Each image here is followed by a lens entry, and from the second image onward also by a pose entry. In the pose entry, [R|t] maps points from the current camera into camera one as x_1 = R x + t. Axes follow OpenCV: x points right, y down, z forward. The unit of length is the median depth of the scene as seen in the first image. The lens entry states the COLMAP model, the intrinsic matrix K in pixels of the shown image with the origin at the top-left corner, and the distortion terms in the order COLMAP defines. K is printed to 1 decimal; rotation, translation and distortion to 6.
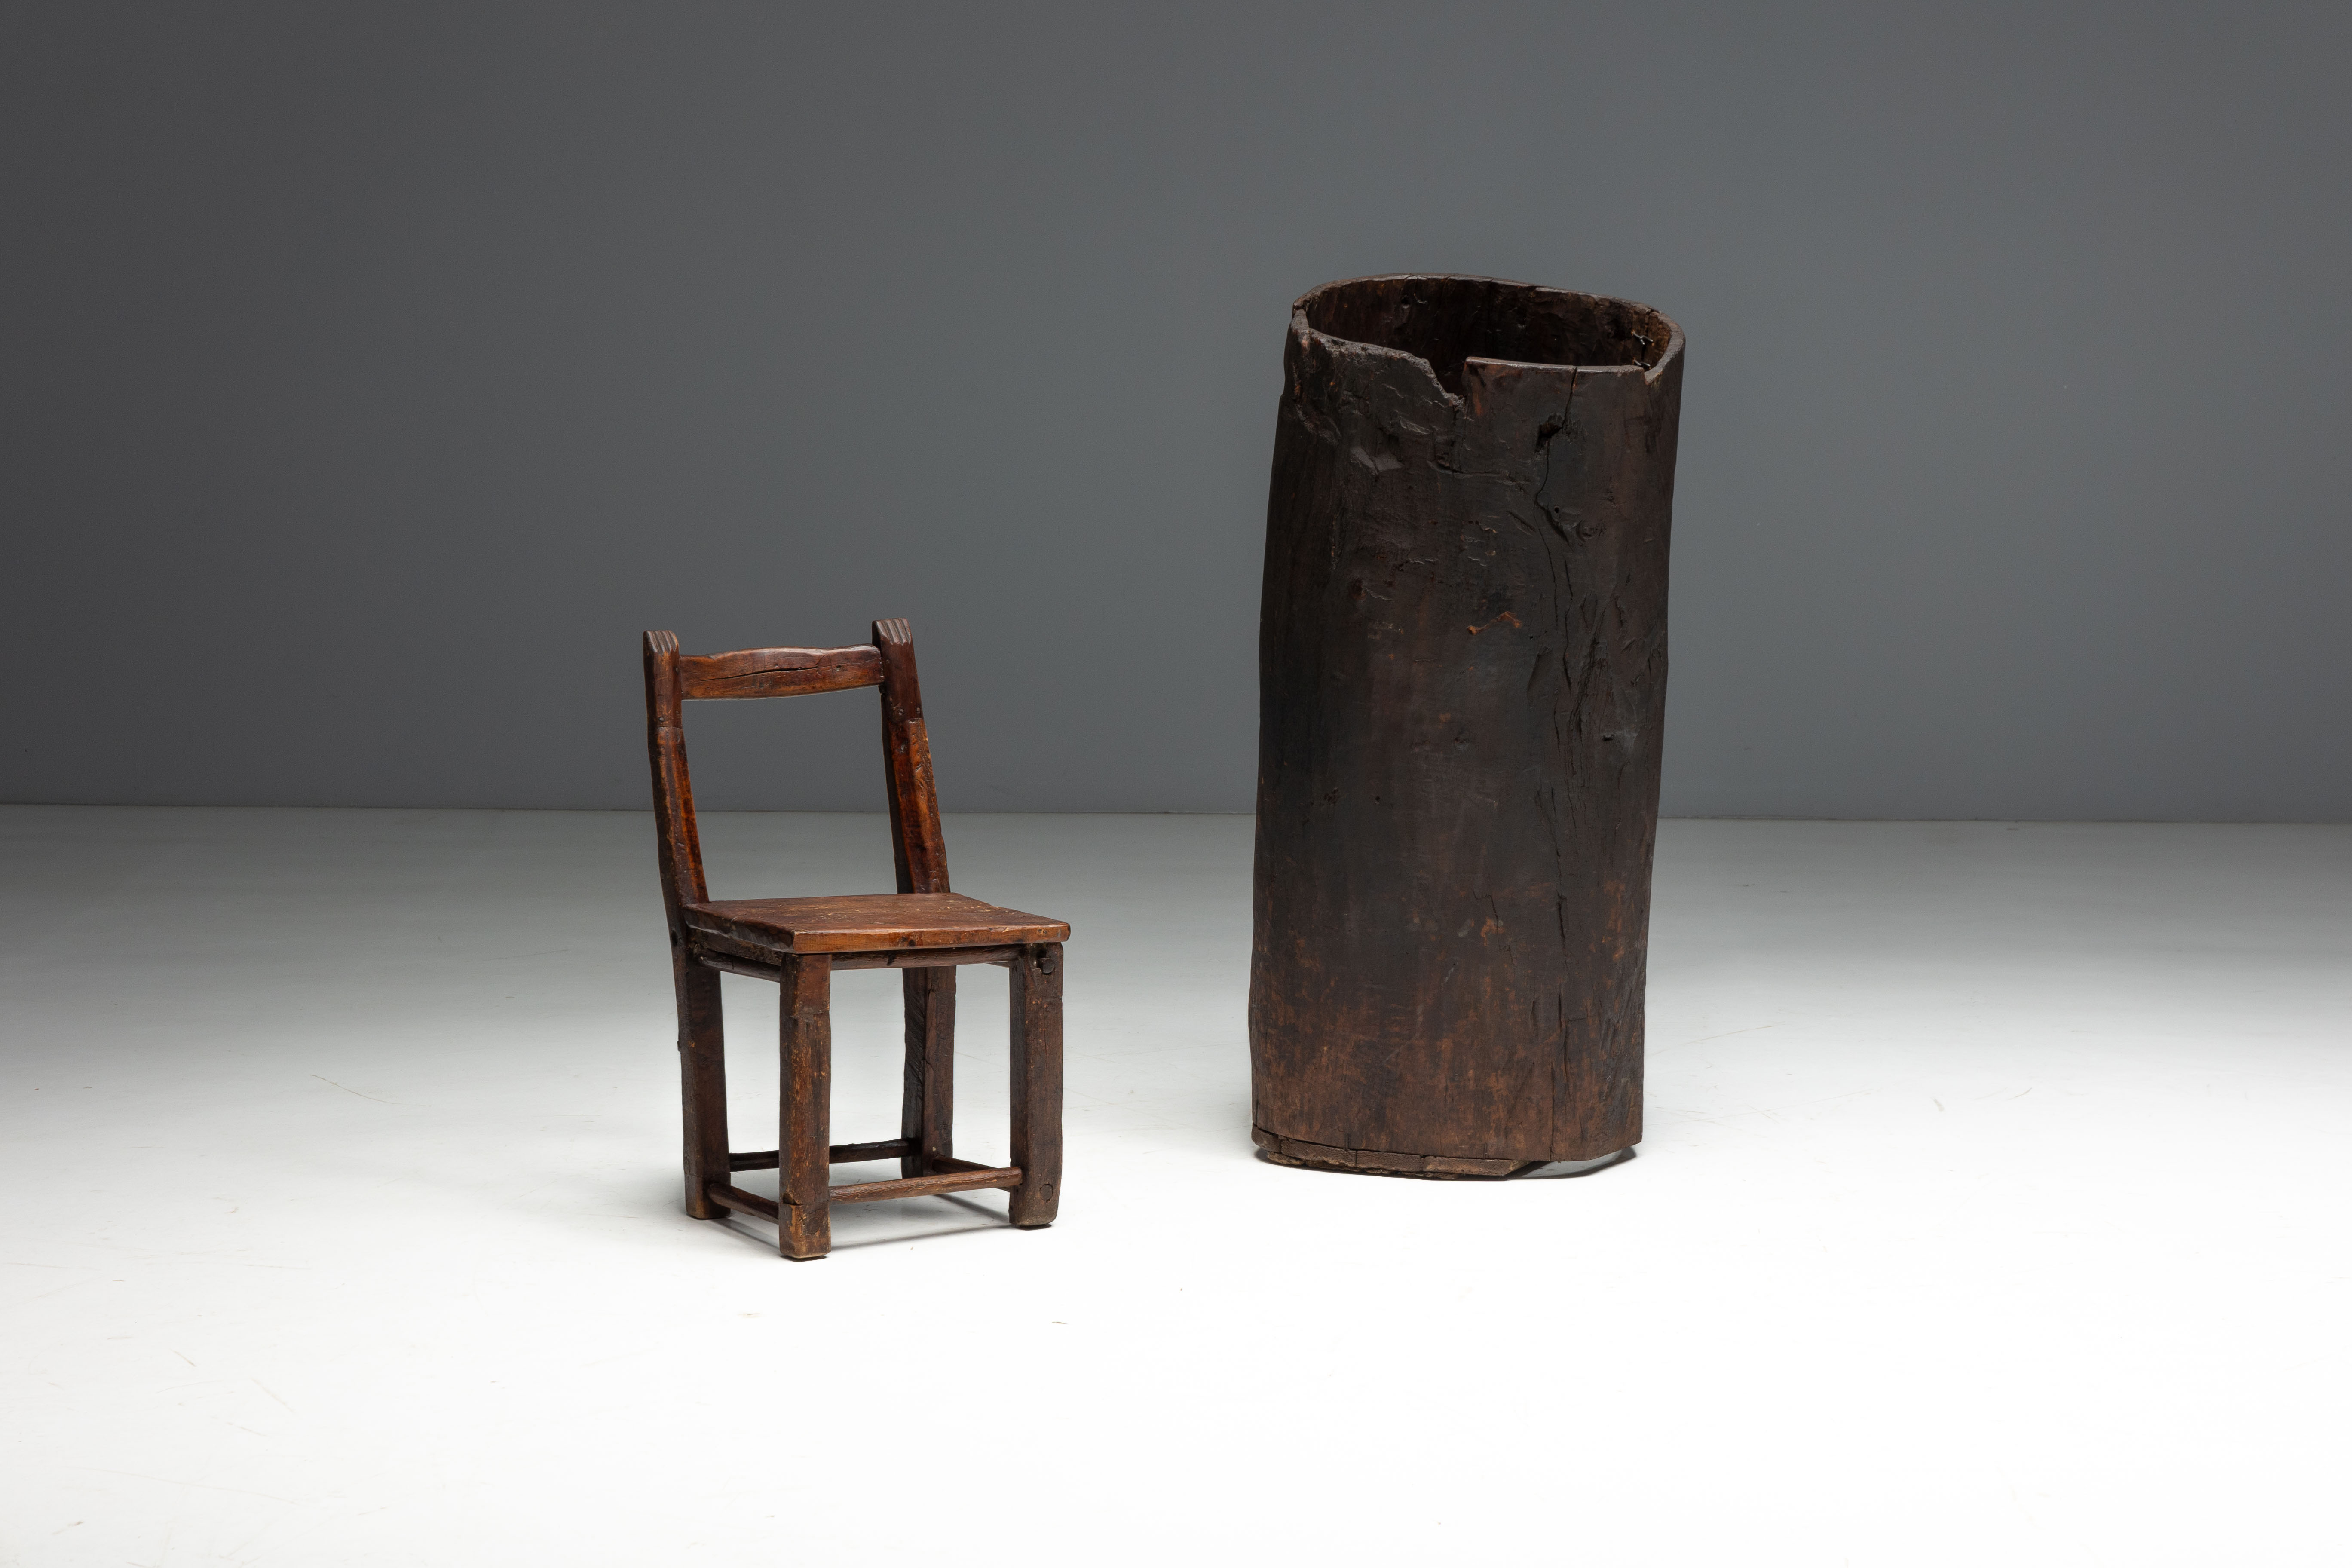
lens RADIAL K [[5744.2, 0, 1179.4], [0, 5744.2, 784.6], [0, 0, 1]] dist [0.096199, 0.000000]
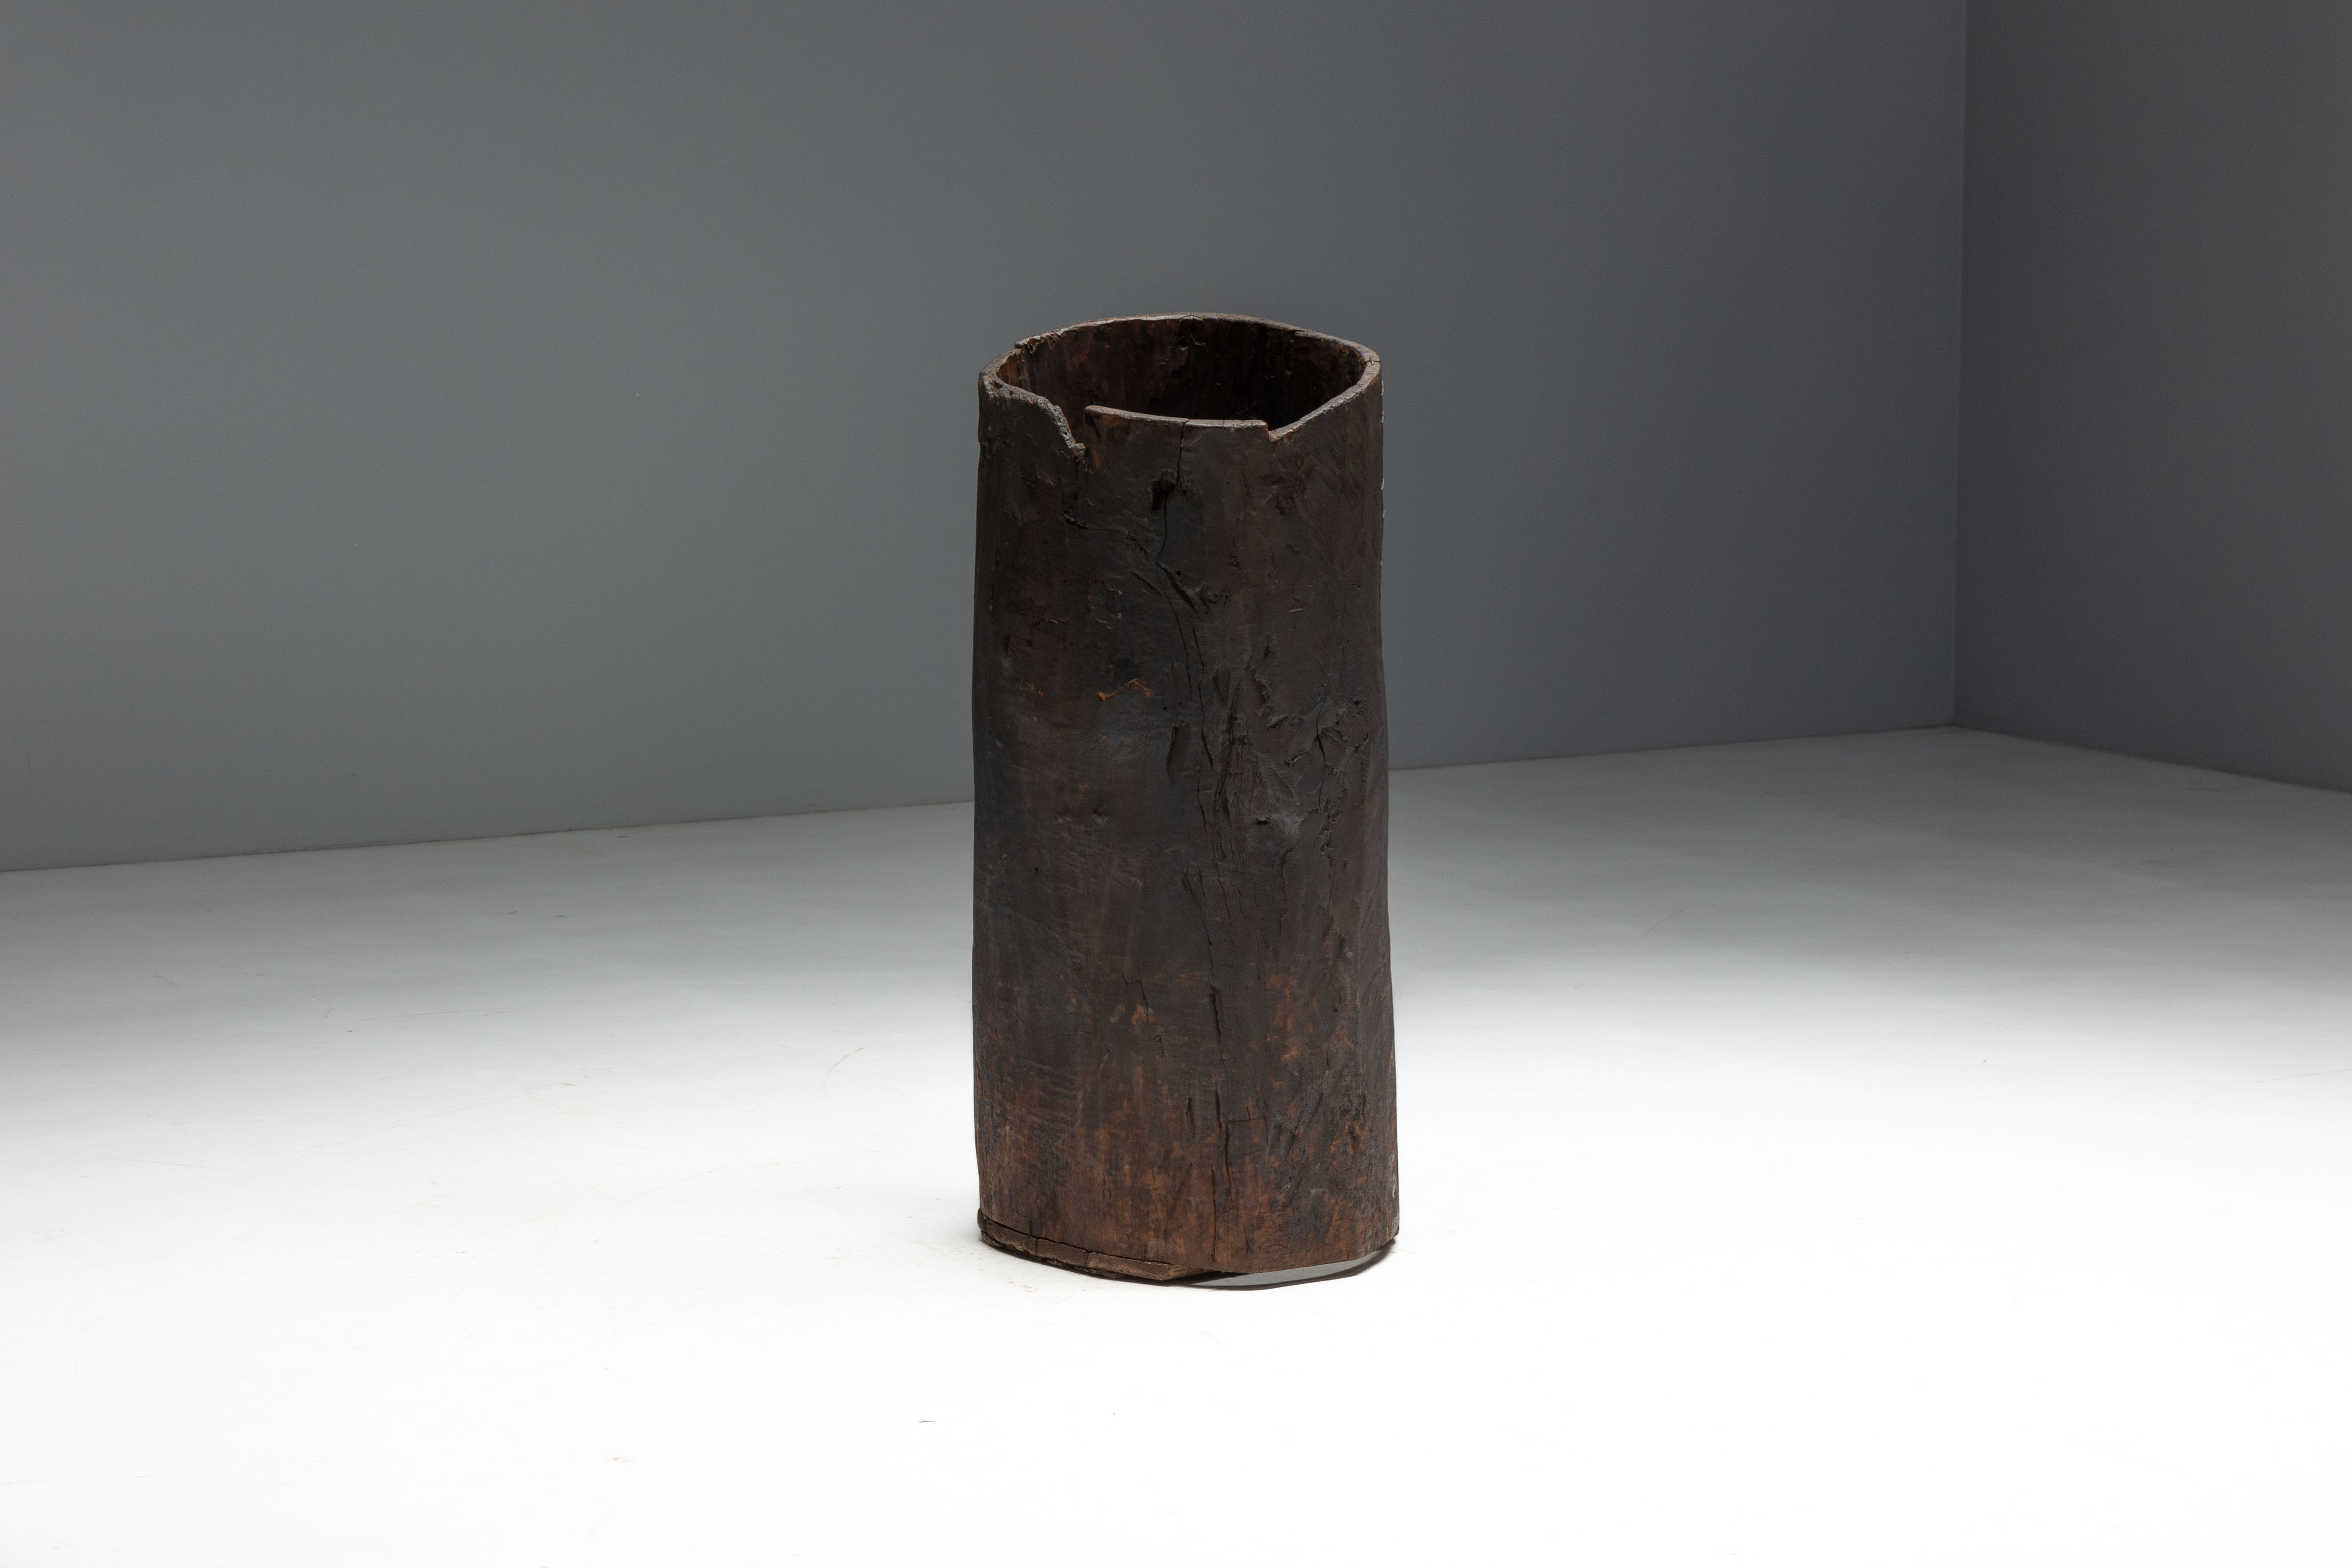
lens RADIAL K [[5487.2, 0, 1179.0], [0, 5487.2, 780.9], [0, 0, 1]] dist [0.068566, 0.000000]
pose [[0.902736, 0.062971, -0.425562, 0.436936], [-0.059897, 0.997992, 0.020616, -0.031912], [0.426005, 0.006879, 0.904695, 0.194090]]
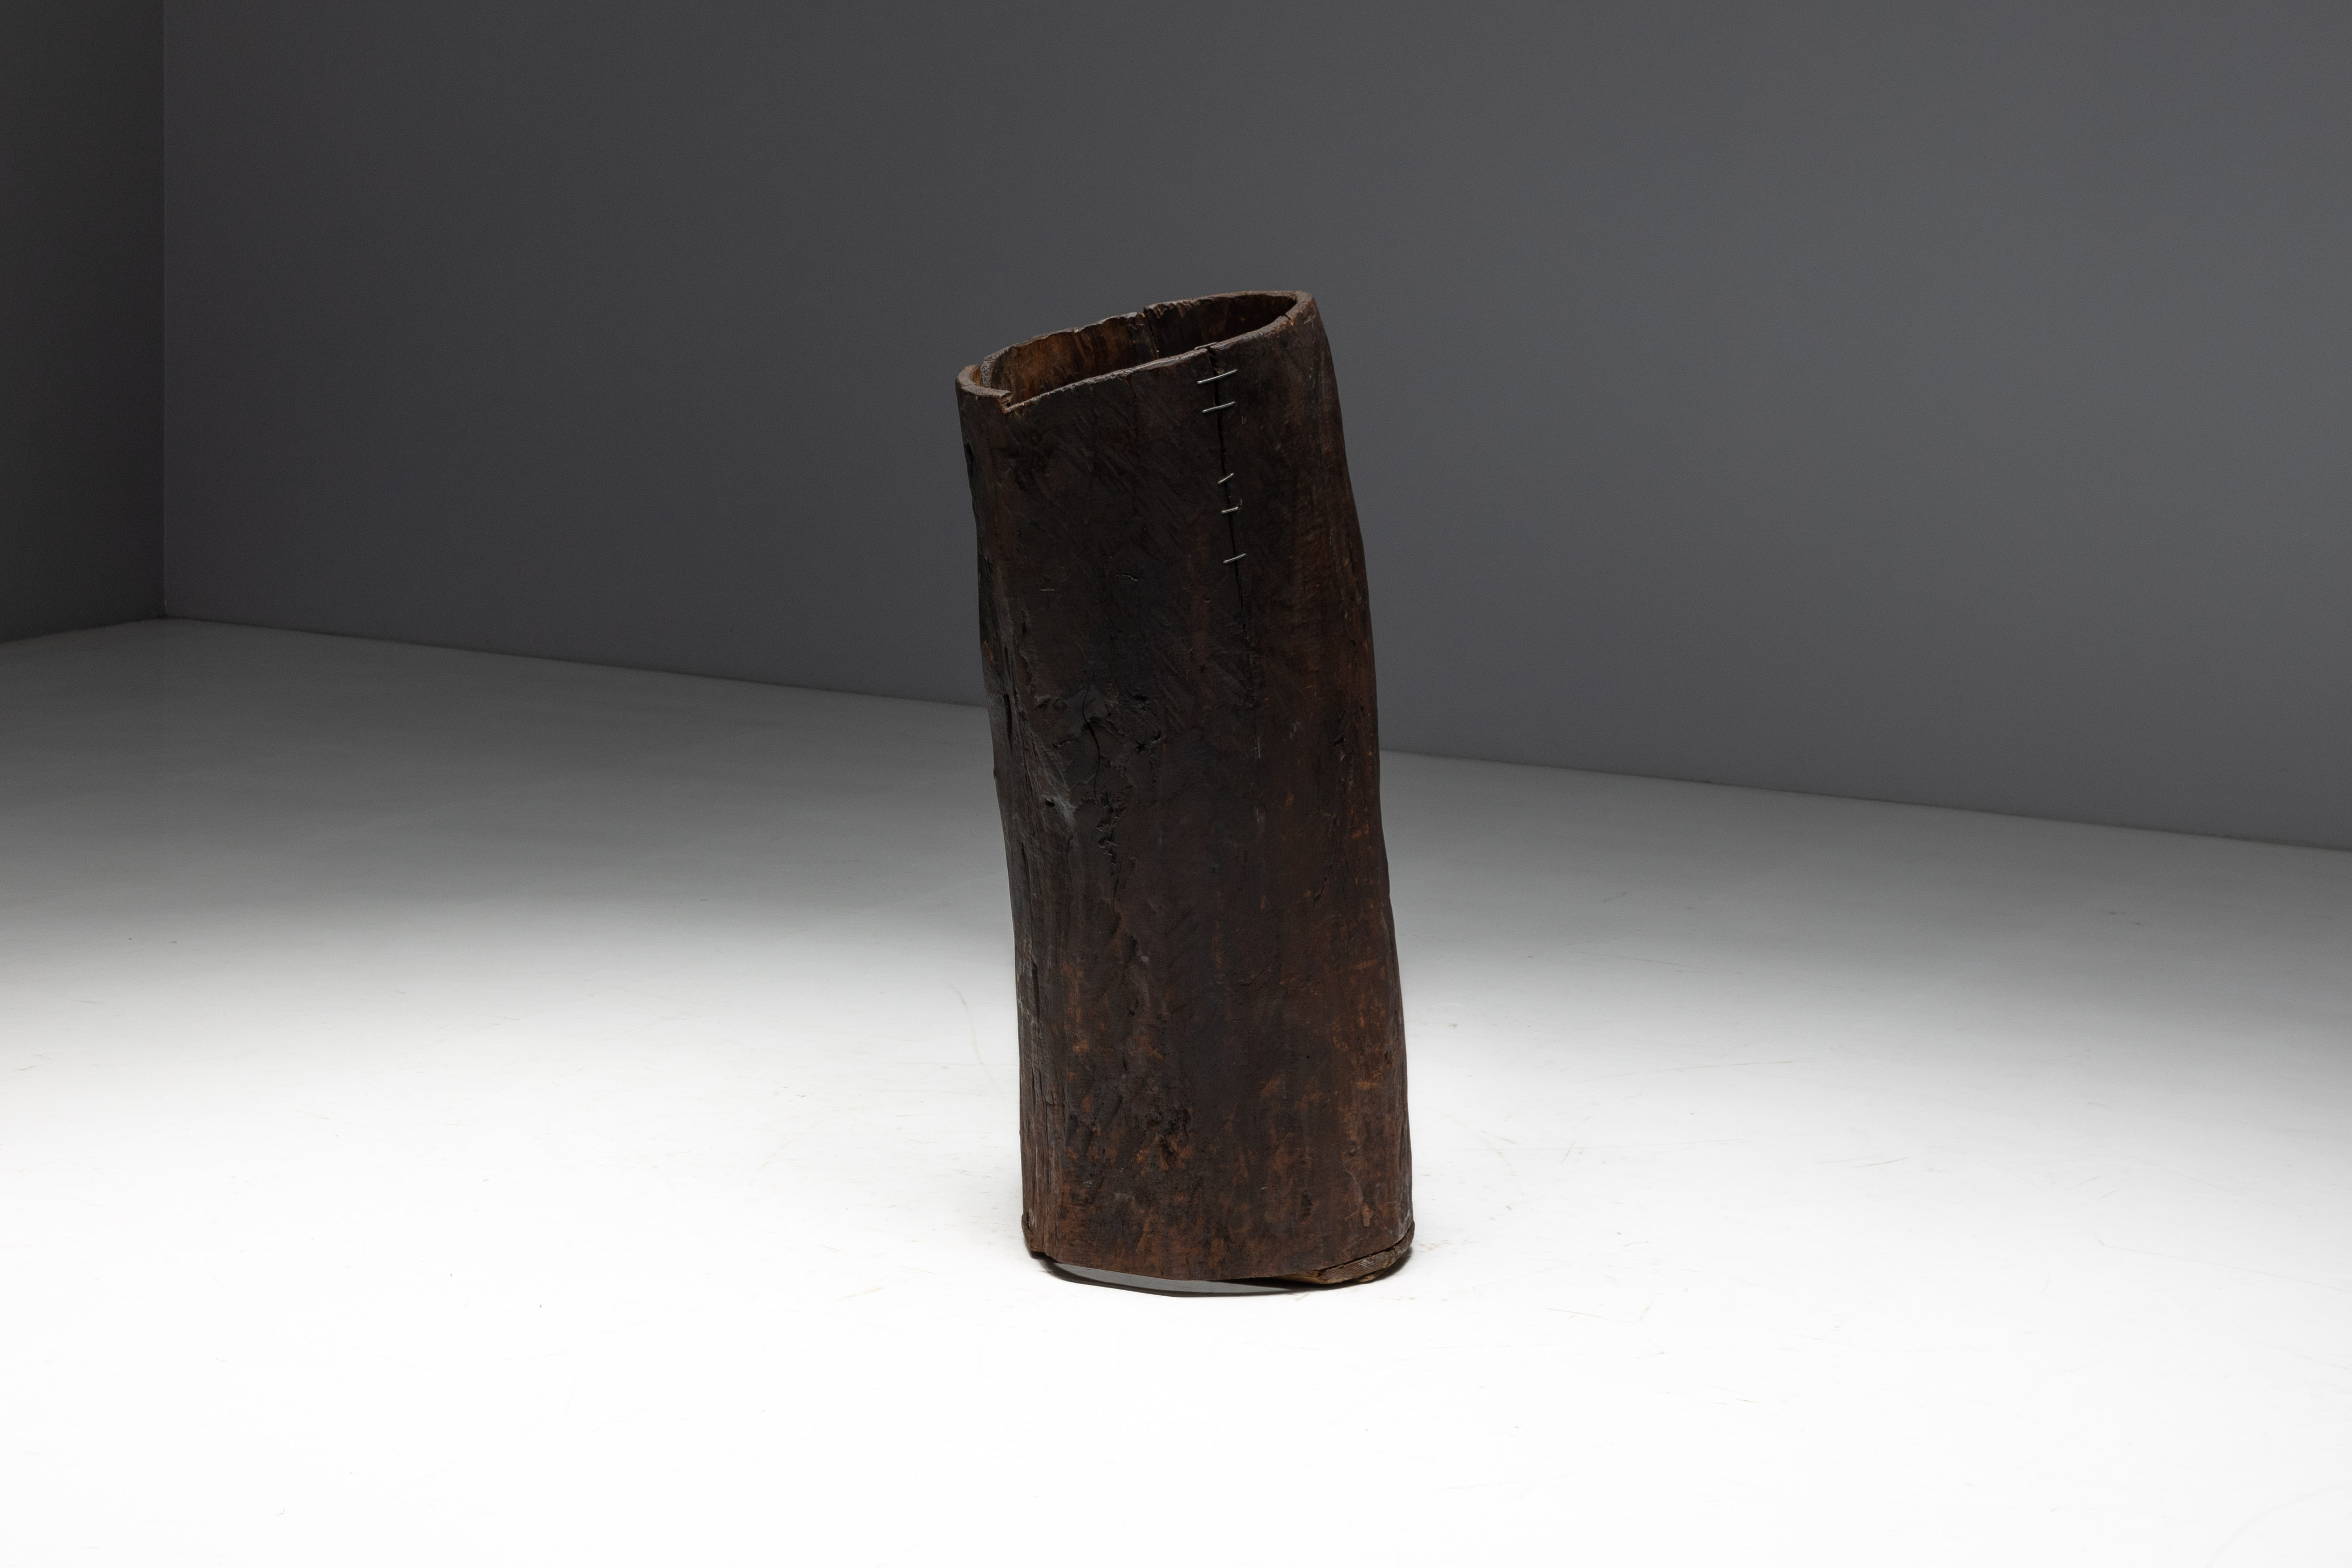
lens RADIAL K [[5696.3, 0, 1182.9], [0, 5696.3, 809.7], [0, 0, 1]] dist [0.225181, 0.000000]
pose [[0.110195, 0.165804, -0.979983, 0.958314], [-0.156212, 0.976622, 0.147670, -0.143032], [0.981557, 0.136812, 0.133520, 0.898015]]
